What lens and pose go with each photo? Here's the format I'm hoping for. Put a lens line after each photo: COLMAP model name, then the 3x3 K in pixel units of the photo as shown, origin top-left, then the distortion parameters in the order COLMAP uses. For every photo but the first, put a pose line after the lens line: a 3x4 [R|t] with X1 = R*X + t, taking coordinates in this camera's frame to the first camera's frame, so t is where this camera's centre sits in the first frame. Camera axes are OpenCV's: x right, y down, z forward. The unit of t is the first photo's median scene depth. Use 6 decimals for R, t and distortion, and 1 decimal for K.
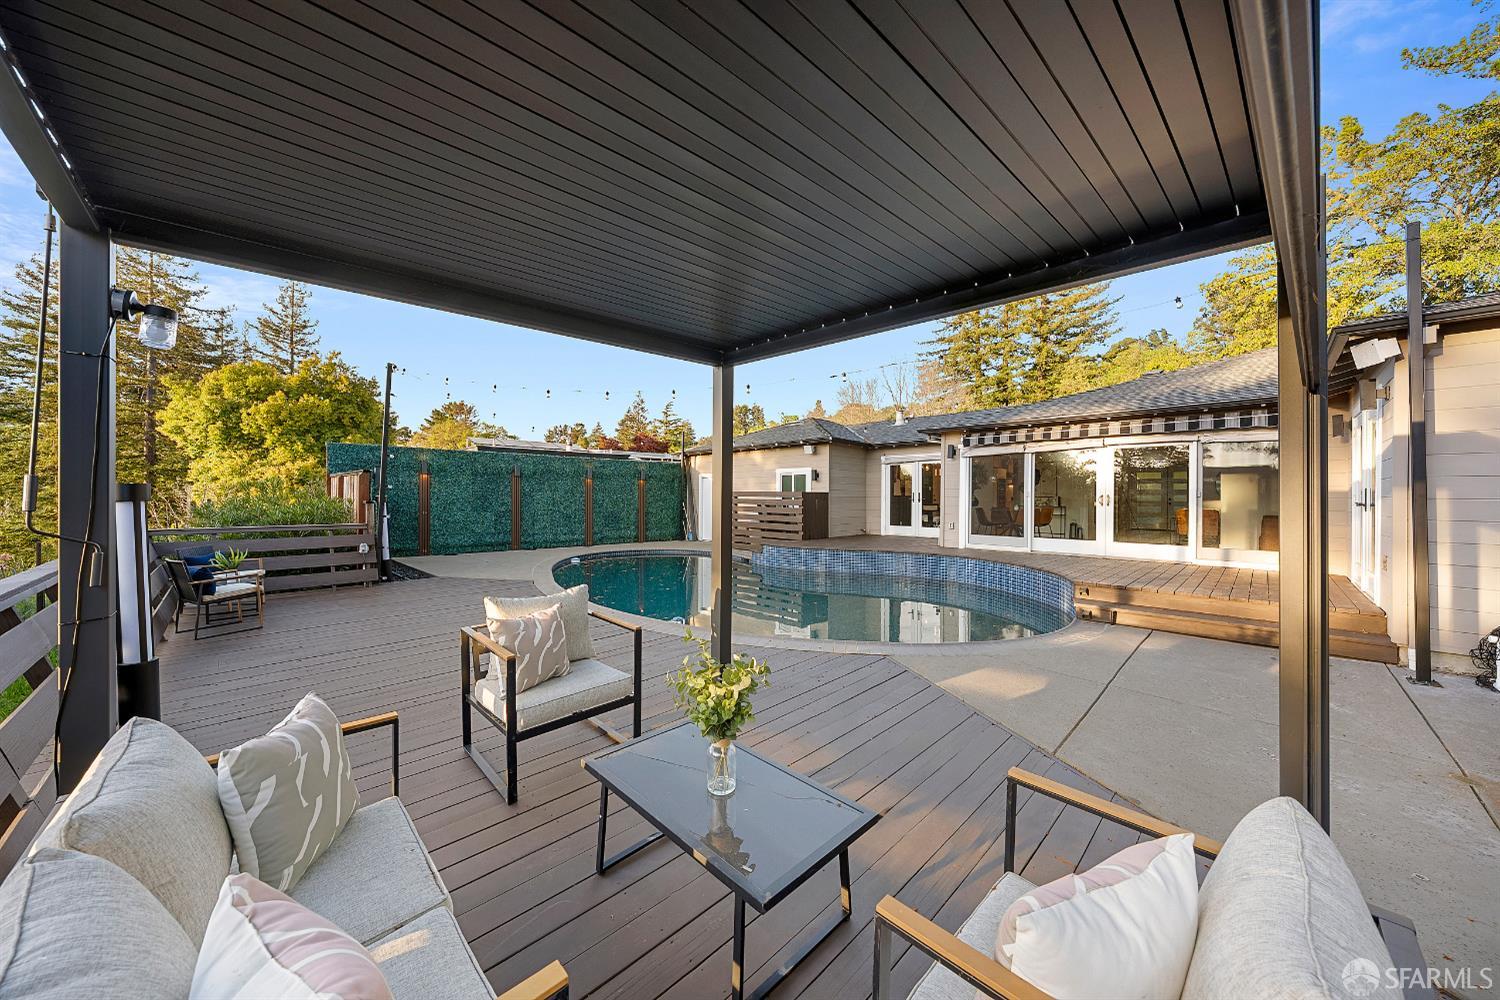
lens RADIAL K [[575.8, 0, 753.0], [0, 575.8, 494.0], [0, 0, 1]] dist [0.000053, -0.000053]
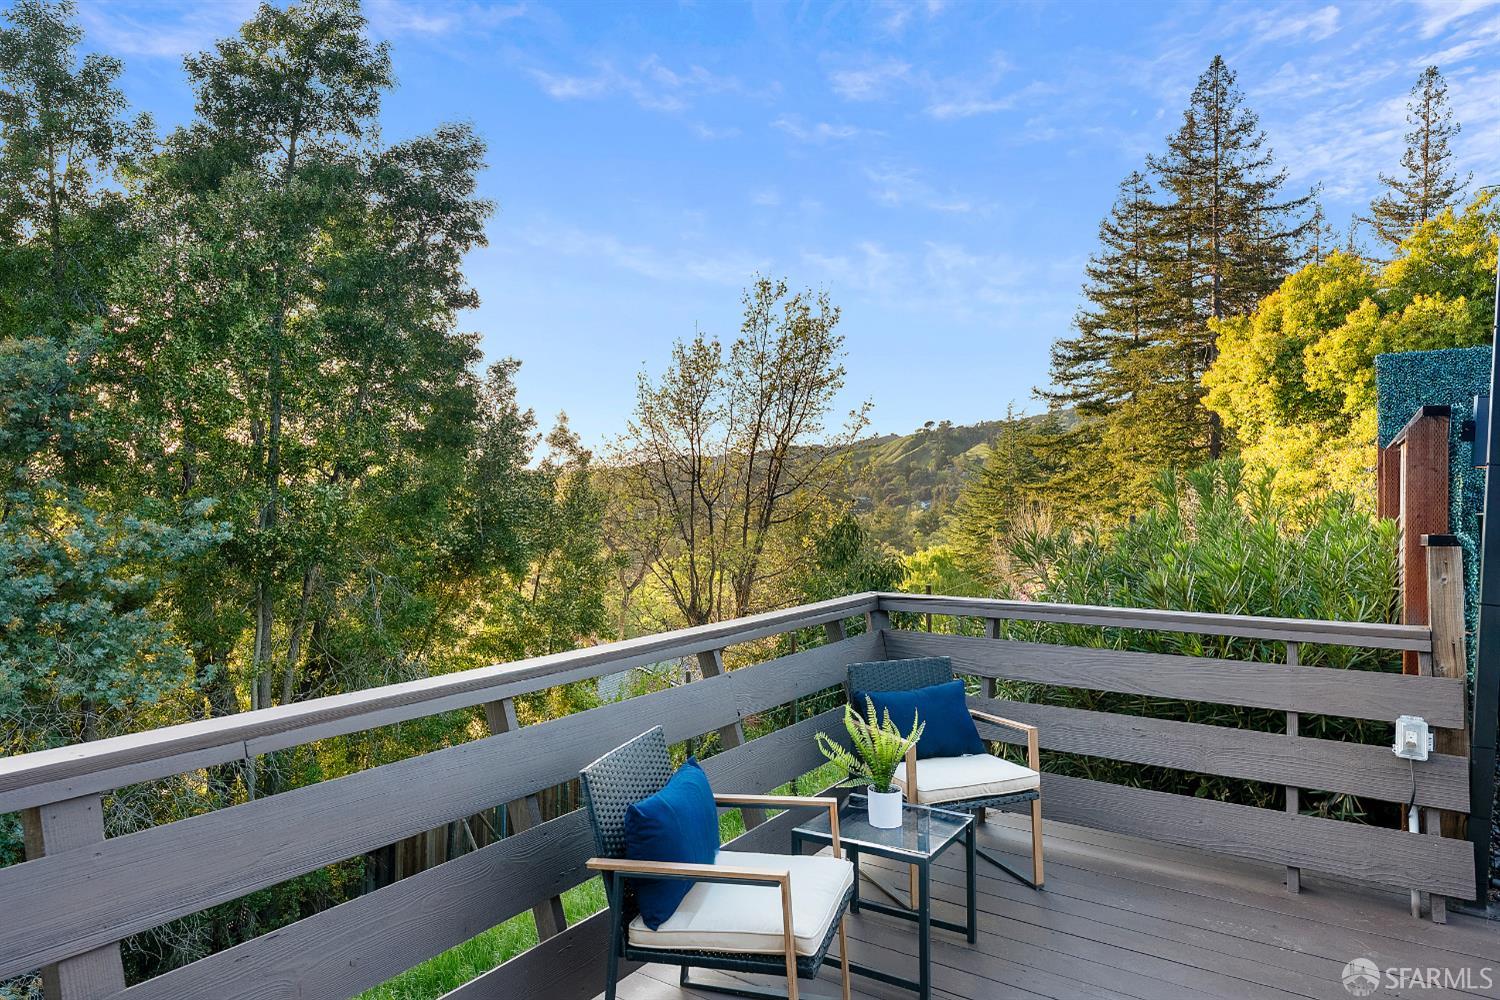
lens RADIAL K [[922.4, 0, 750.6], [0, 922.4, 503.1], [0, 0, 1]] dist [-0.002084, -0.002416]
pose [[0.233791, -0.001731, -0.972285, -0.157087], [0.007391, 0.999973, -0.000003, -0.003298], [0.972259, -0.007185, 0.233797, 0.275845]]
